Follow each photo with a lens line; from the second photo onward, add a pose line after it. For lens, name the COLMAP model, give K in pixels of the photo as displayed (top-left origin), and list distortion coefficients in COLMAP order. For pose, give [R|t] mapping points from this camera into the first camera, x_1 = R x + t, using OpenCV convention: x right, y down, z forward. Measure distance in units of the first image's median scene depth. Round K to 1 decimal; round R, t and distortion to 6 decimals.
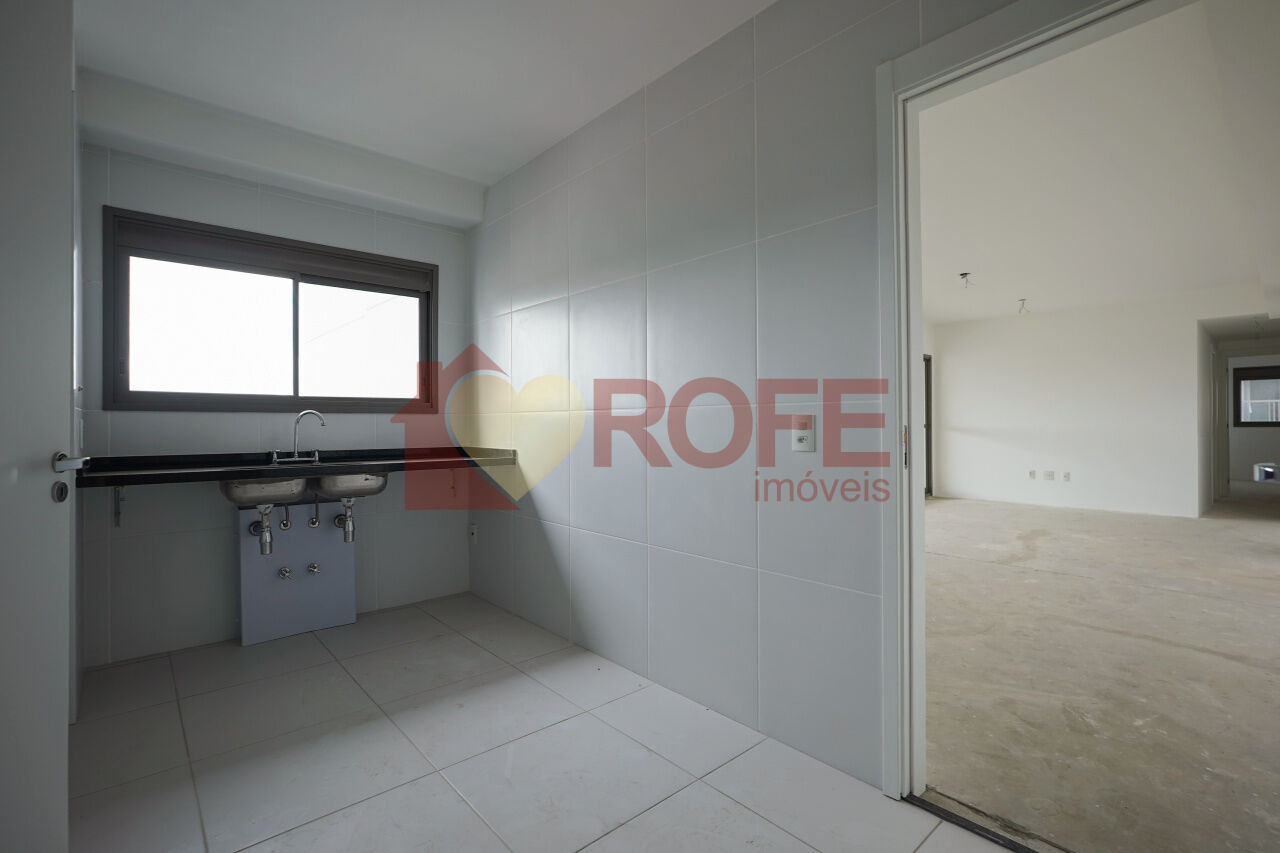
lens RADIAL K [[584.5, 0, 644.8], [0, 584.5, 424.5], [0, 0, 1]] dist [-0.030300, 0.013102]
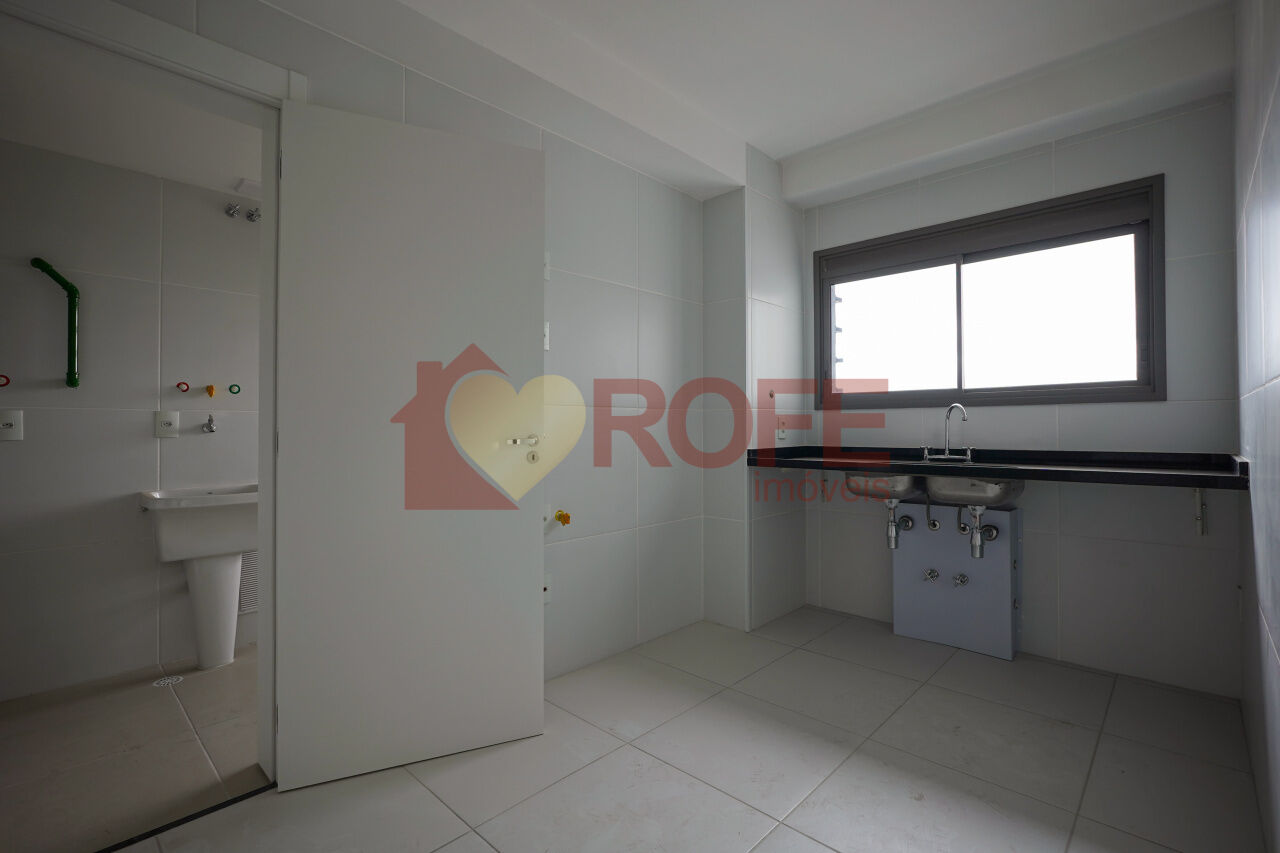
lens RADIAL K [[584.5, 0, 644.8], [0, 584.5, 424.5], [0, 0, 1]] dist [-0.030300, 0.013102]
pose [[0.079094, -0.000150, -0.996867, 0.287139], [0.003101, 0.999995, 0.000096, 0.006344], [0.996862, -0.003099, 0.079094, 0.438963]]
